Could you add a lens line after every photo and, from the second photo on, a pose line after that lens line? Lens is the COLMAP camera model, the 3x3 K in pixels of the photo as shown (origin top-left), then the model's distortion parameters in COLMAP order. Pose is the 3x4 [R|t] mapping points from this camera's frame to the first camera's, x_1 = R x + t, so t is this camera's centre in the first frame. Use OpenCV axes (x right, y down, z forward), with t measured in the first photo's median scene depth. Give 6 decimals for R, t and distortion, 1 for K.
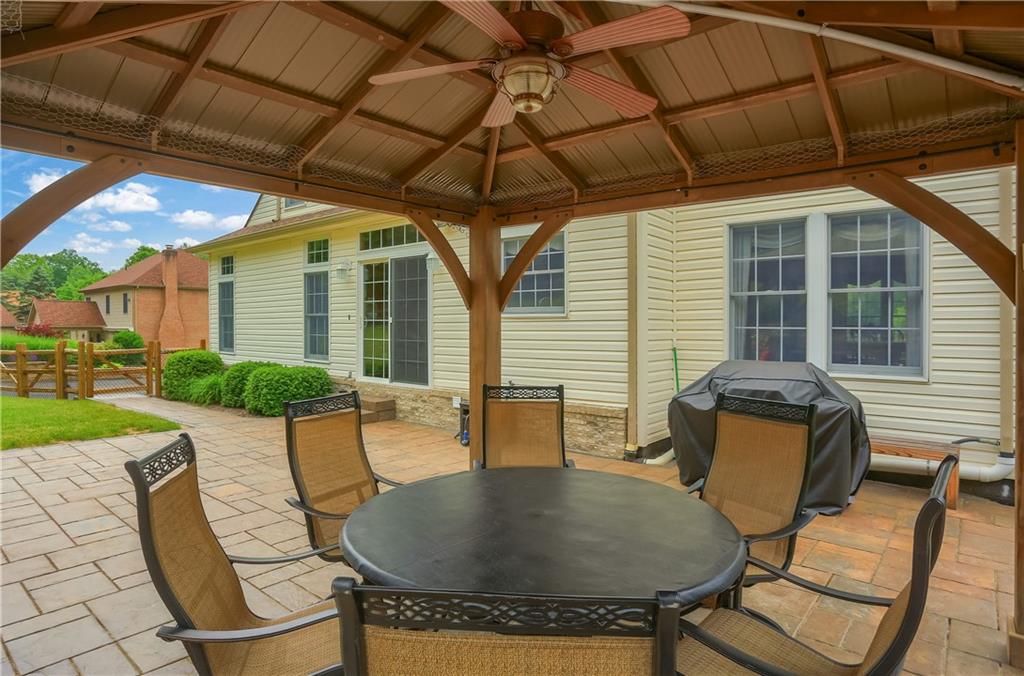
lens RADIAL K [[587.6, 0, 478.5], [0, 587.6, 355.5], [0, 0, 1]] dist [-0.027978, 0.008145]
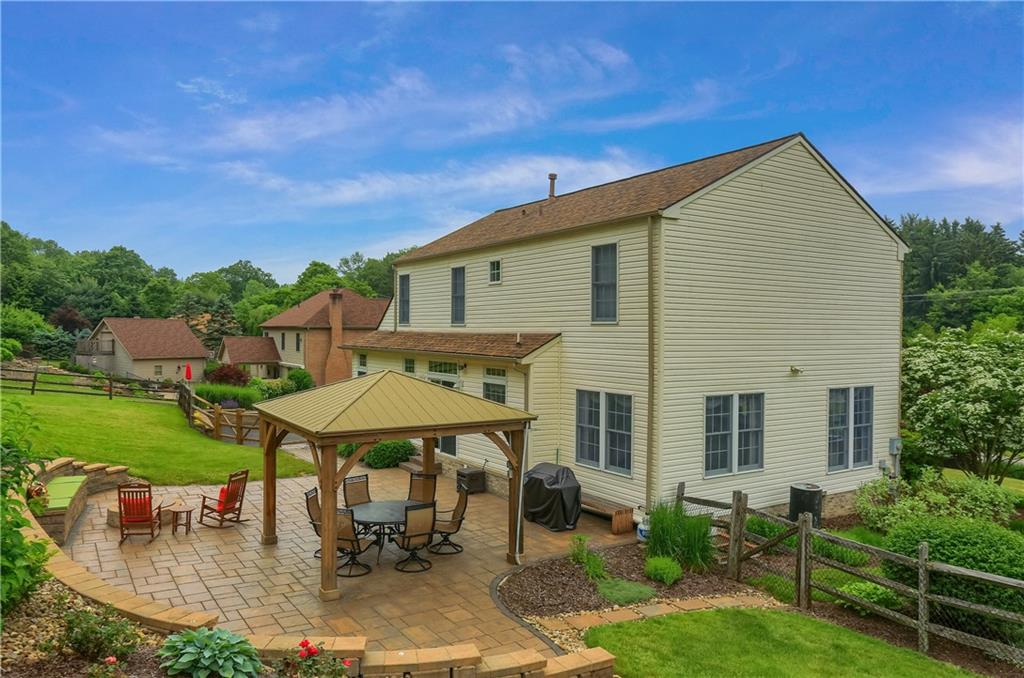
lens RADIAL K [[757.4, 0, 479.5], [0, 757.4, 357.3], [0, 0, 1]] dist [0.010453, 0.024977]
pose [[0.953454, 0.011944, -0.301302, 0.445517], [-0.017267, 0.999738, -0.015010, -0.143997], [0.301044, 0.019514, 0.953411, -0.768081]]
